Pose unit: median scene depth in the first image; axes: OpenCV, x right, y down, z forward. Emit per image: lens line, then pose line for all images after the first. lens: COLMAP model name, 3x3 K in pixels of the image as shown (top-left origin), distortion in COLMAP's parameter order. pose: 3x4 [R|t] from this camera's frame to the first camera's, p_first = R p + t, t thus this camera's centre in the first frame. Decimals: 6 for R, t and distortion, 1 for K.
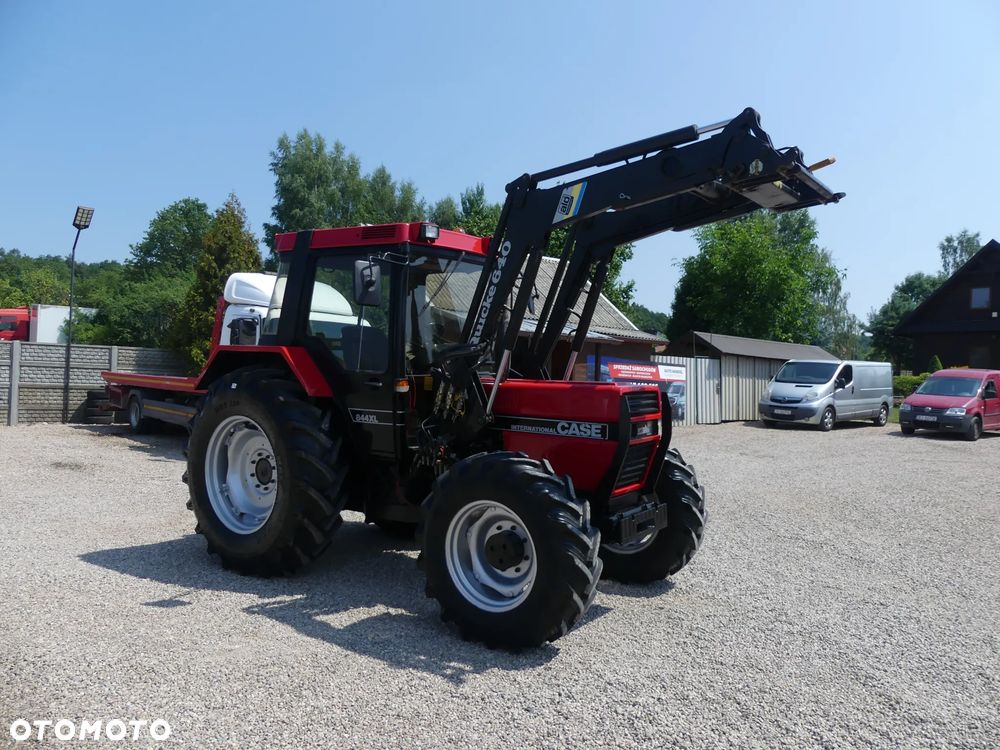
lens RADIAL K [[785.8, 0, 500.0], [0, 785.8, 375.0], [0, 0, 1]] dist [-0.002705, 0.001226]
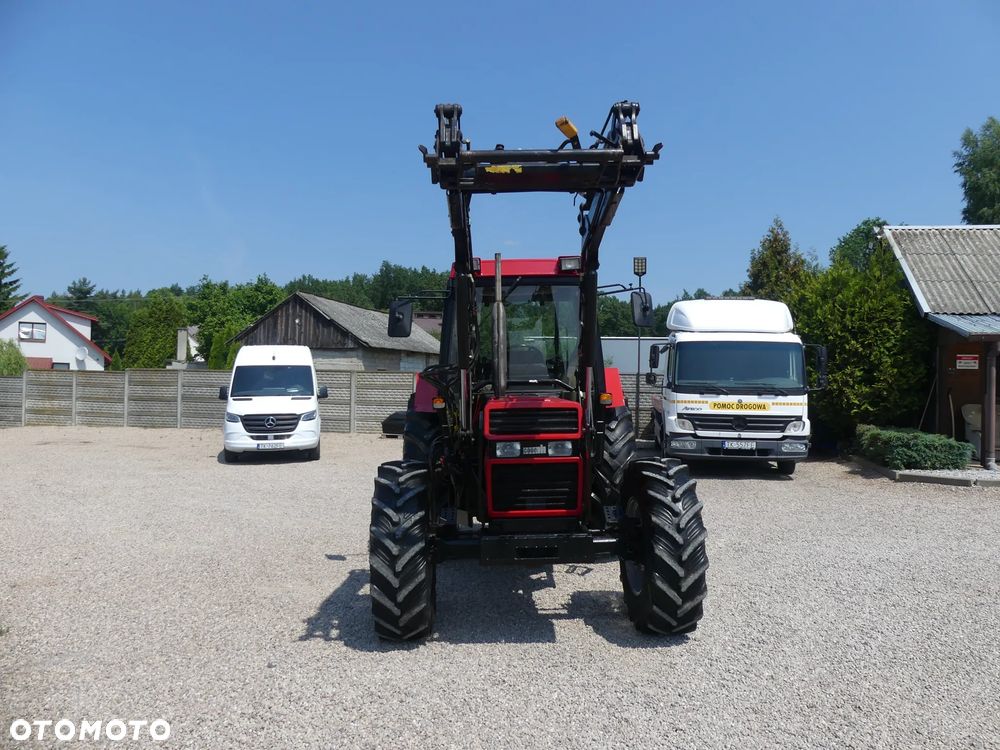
lens RADIAL K [[777.3, 0, 488.5], [0, 777.3, 385.3], [0, 0, 1]] dist [-0.018701, -0.001010]
pose [[0.581303, -0.020665, -0.813425, 0.791261], [0.005102, 0.999750, -0.021752, 0.012186], [0.813671, 0.008495, 0.581263, 0.369877]]
